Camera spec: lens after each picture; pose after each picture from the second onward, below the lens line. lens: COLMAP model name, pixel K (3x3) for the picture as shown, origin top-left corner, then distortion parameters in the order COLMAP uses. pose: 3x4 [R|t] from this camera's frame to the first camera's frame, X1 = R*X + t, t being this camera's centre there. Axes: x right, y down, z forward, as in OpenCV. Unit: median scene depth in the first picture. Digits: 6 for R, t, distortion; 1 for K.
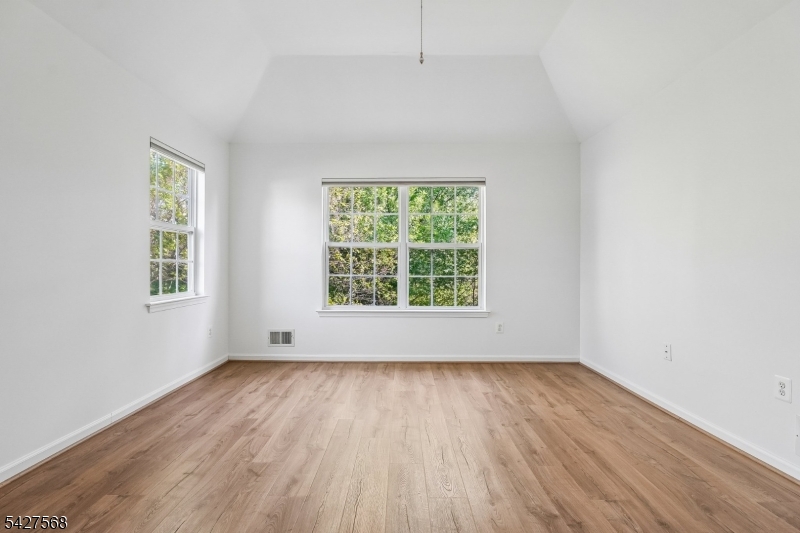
lens RADIAL K [[377.3, 0, 400.0], [0, 377.3, 266.5], [0, 0, 1]] dist [0.002210, 0.000902]
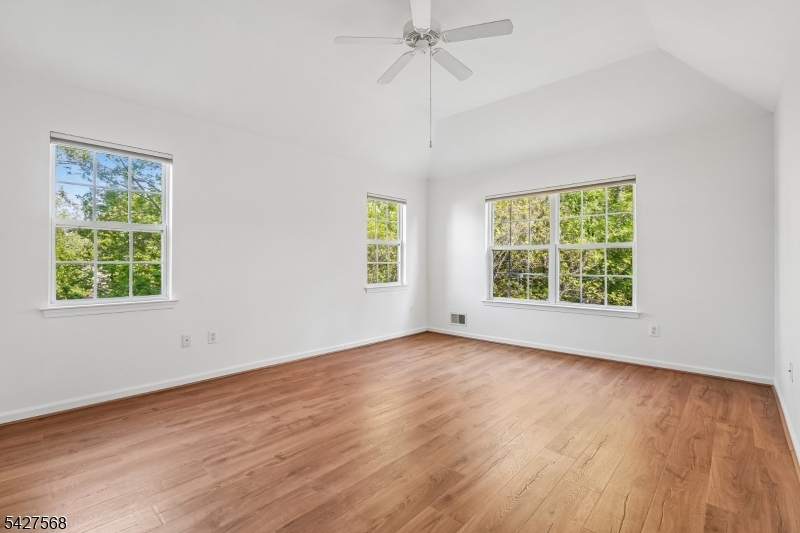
lens RADIAL K [[367.6, 0, 397.0], [0, 367.6, 264.5], [0, 0, 1]] dist [-0.000445, 0.000006]
pose [[0.737246, -0.002065, -0.675621, 0.510726], [0.003757, 0.999992, 0.001043, -0.008836], [0.675614, -0.003308, 0.737249, -0.141379]]
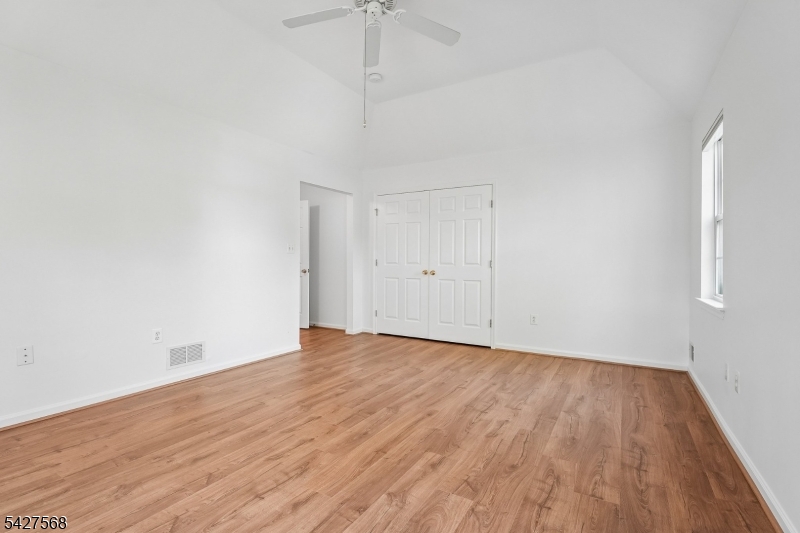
lens RADIAL K [[377.3, 0, 400.0], [0, 377.3, 266.5], [0, 0, 1]] dist [0.002210, 0.000902]
pose [[-0.864253, -0.011427, 0.502927, -0.405770], [-0.008611, 0.999932, 0.007922, 0.003194], [-0.502983, 0.002515, -0.864293, 1.098893]]
